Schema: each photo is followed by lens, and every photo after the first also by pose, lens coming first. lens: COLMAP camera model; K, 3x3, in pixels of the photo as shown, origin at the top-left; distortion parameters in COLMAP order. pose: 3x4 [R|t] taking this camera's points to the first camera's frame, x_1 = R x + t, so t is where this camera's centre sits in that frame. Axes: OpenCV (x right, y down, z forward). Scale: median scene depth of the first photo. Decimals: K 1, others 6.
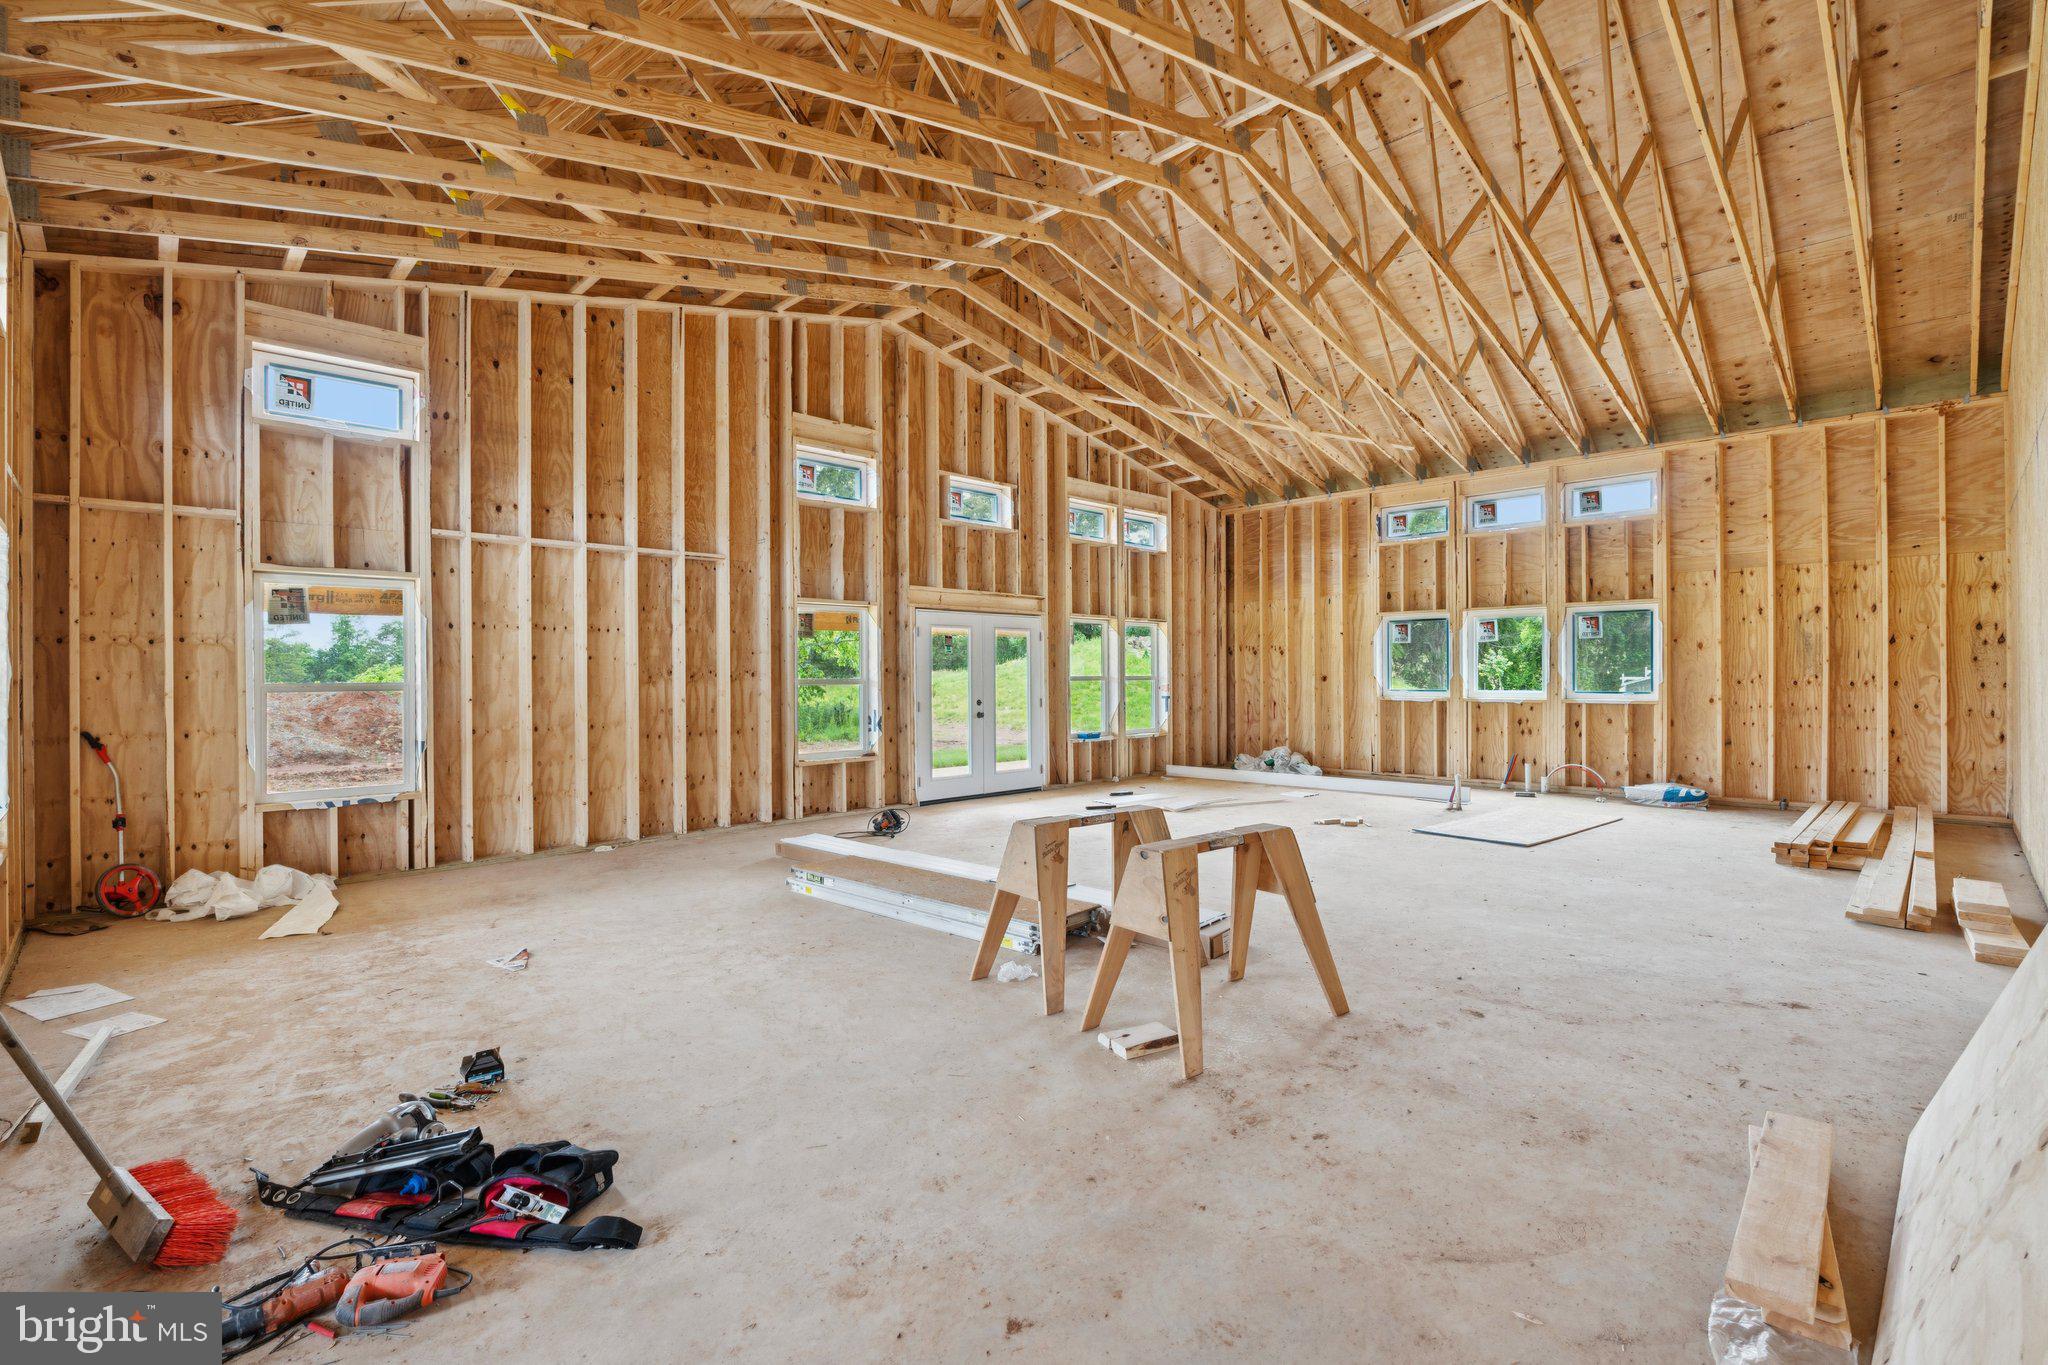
lens RADIAL K [[930.1, 0, 1024.0], [0, 930.1, 682.5], [0, 0, 1]] dist [-0.011888, 0.000408]
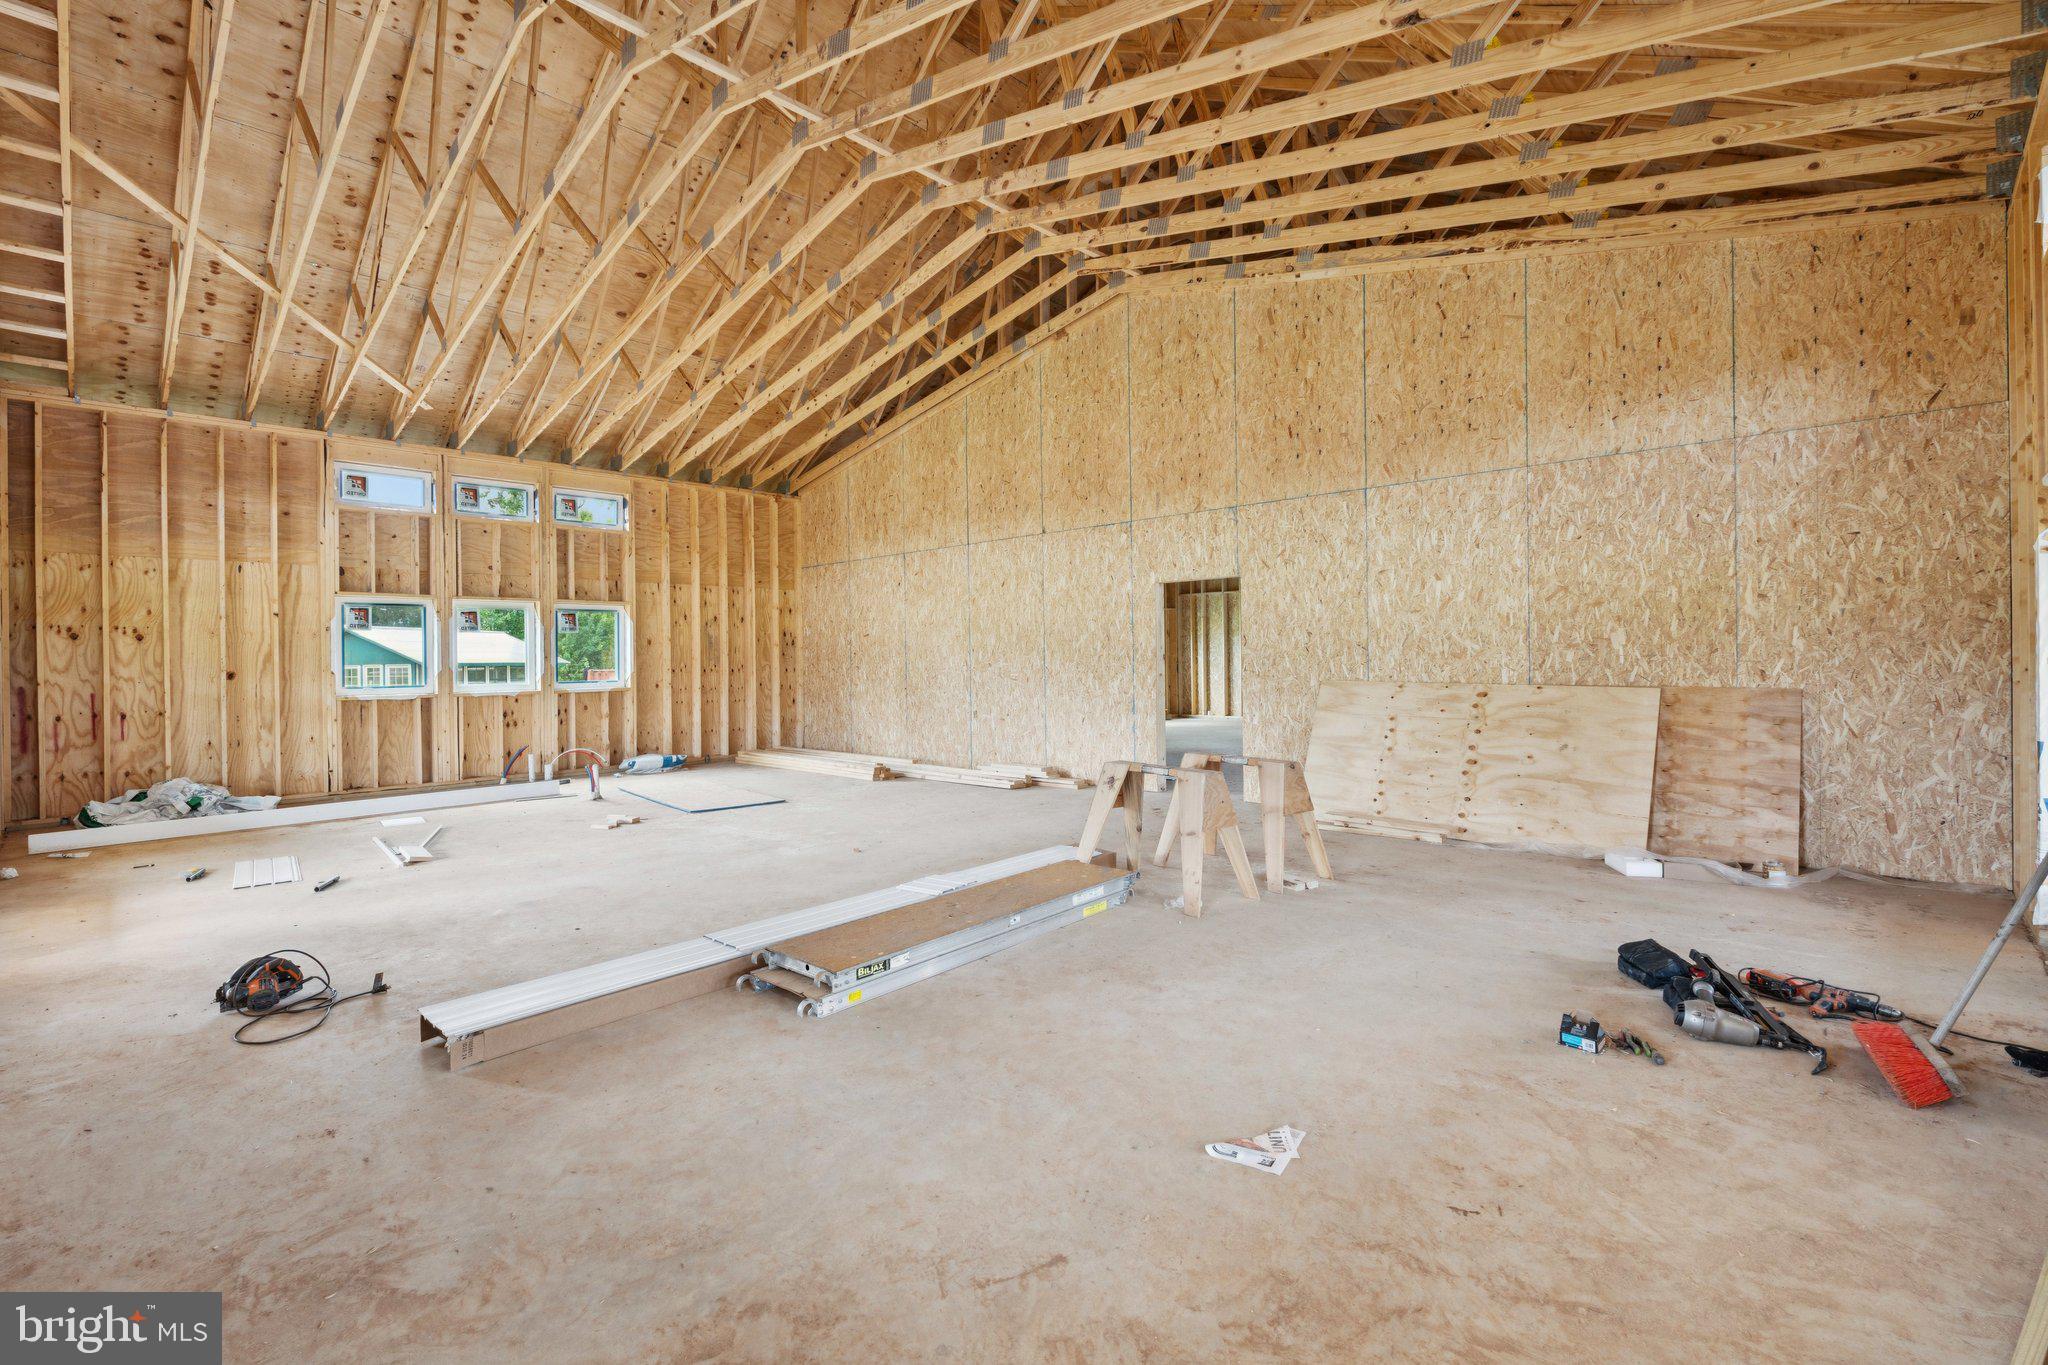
lens RADIAL K [[922.8, 0, 1013.6], [0, 922.8, 651.6], [0, 0, 1]] dist [0.000009, 0.000597]
pose [[-0.029382, 0.011171, 0.999506, -0.474317], [0.021503, 0.999713, -0.010541, -0.002928], [-0.999337, 0.021183, -0.029613, 0.490926]]
